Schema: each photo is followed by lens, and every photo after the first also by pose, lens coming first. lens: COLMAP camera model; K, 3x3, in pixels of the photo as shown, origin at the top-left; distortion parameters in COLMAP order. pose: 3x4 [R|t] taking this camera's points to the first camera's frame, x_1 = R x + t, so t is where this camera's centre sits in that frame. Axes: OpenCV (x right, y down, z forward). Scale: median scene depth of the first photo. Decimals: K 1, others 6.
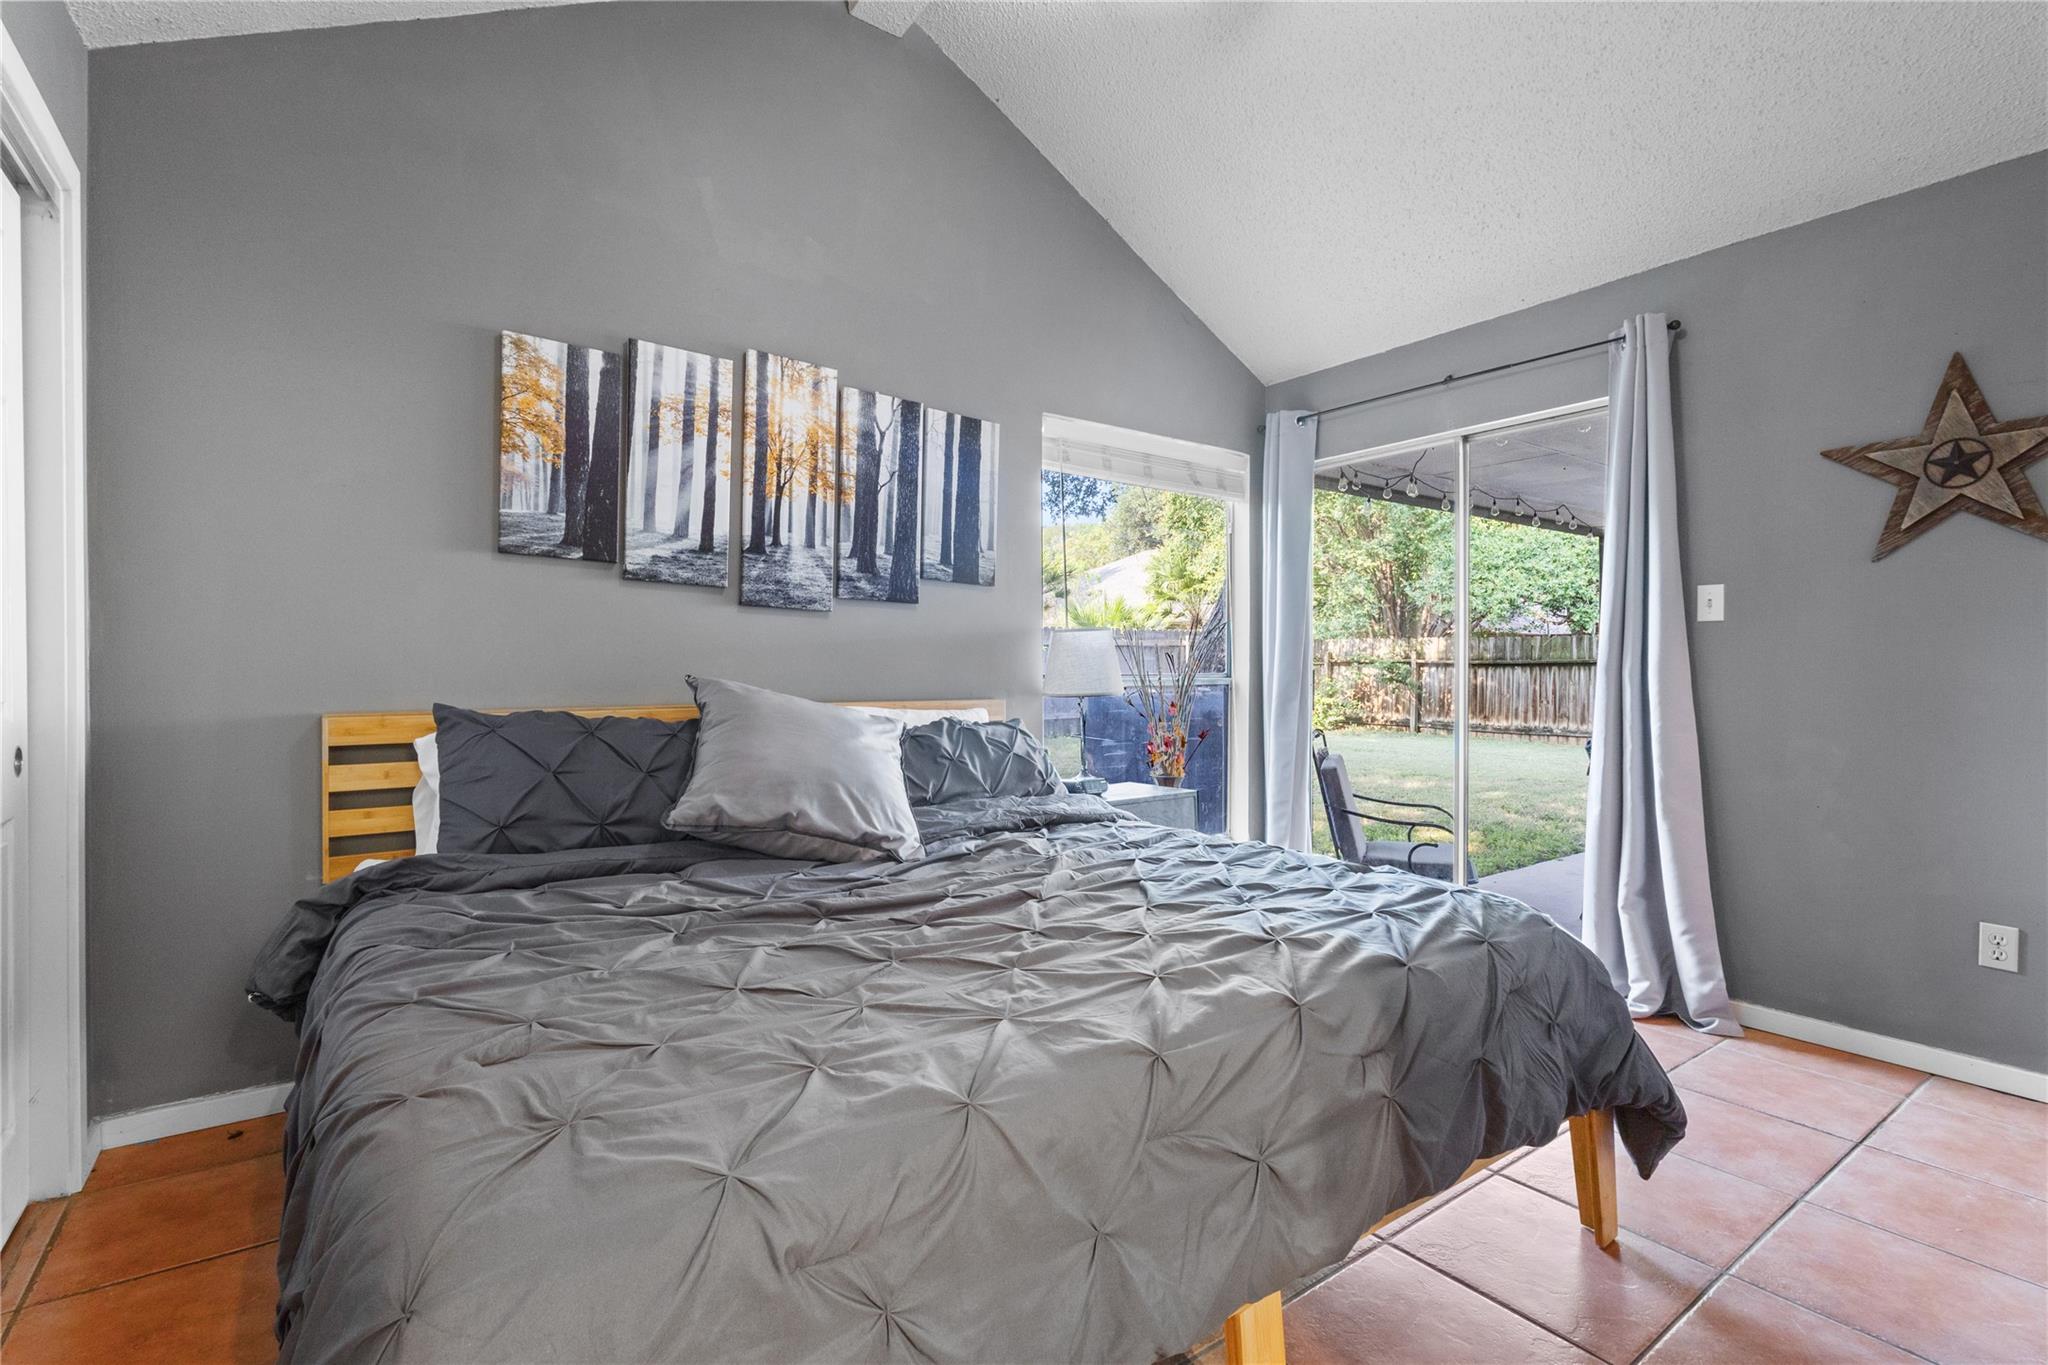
lens RADIAL K [[954.0, 0, 1013.4], [0, 954.0, 673.2], [0, 0, 1]] dist [0.004090, 0.000324]
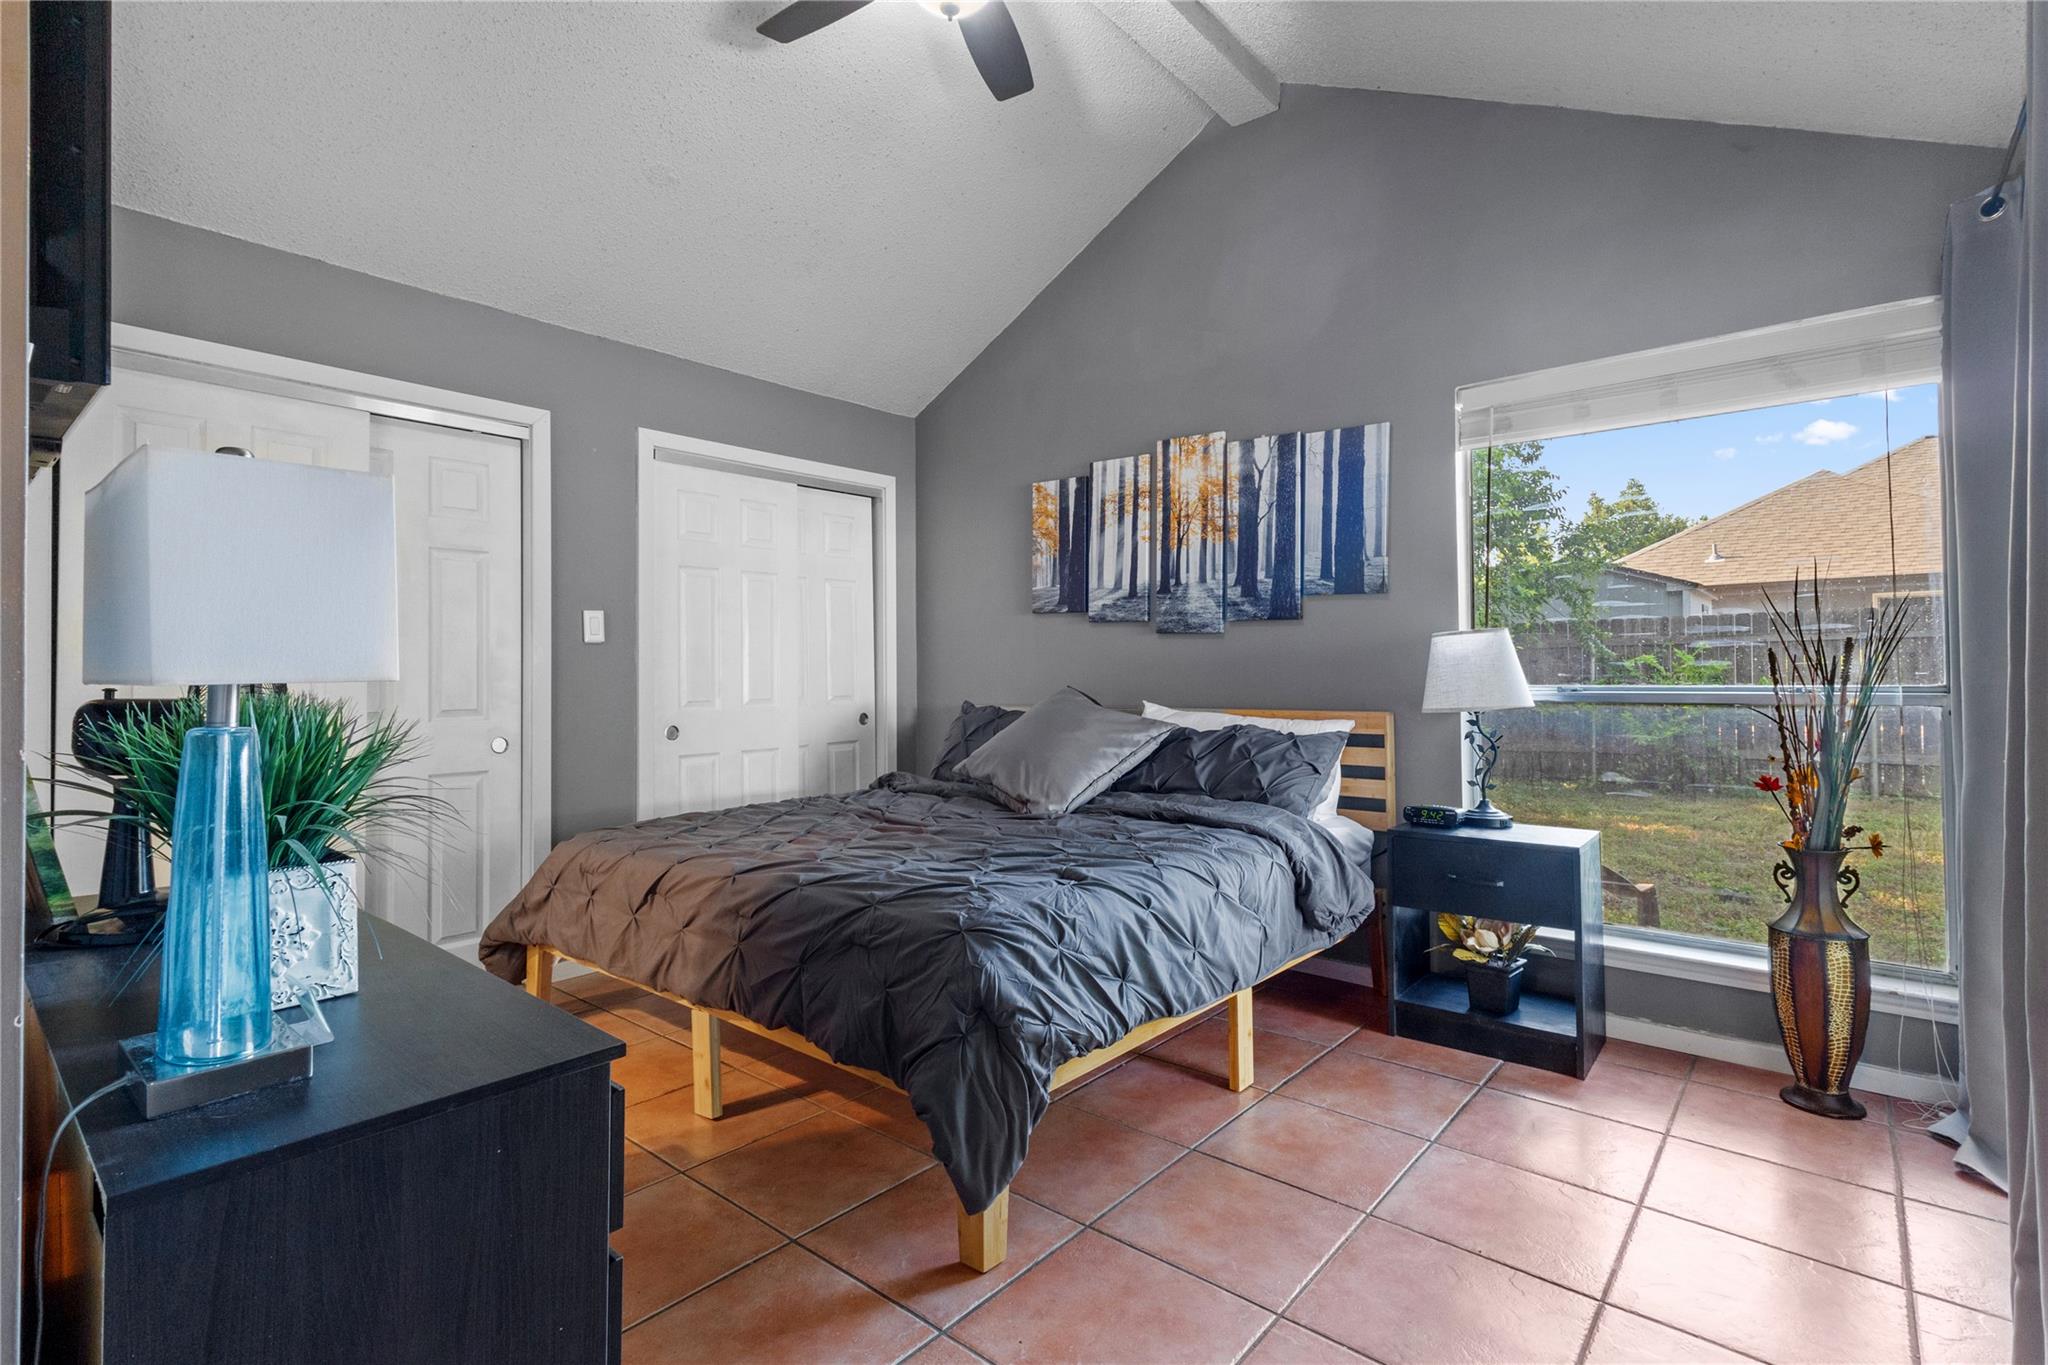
lens RADIAL K [[954.0, 0, 1013.4], [0, 954.0, 673.2], [0, 0, 1]] dist [0.004090, 0.000324]
pose [[0.242417, -0.009721, -0.970123, 0.937012], [0.001683, 0.999953, -0.009600, -0.002892], [0.970171, 0.000695, 0.242422, 0.468493]]
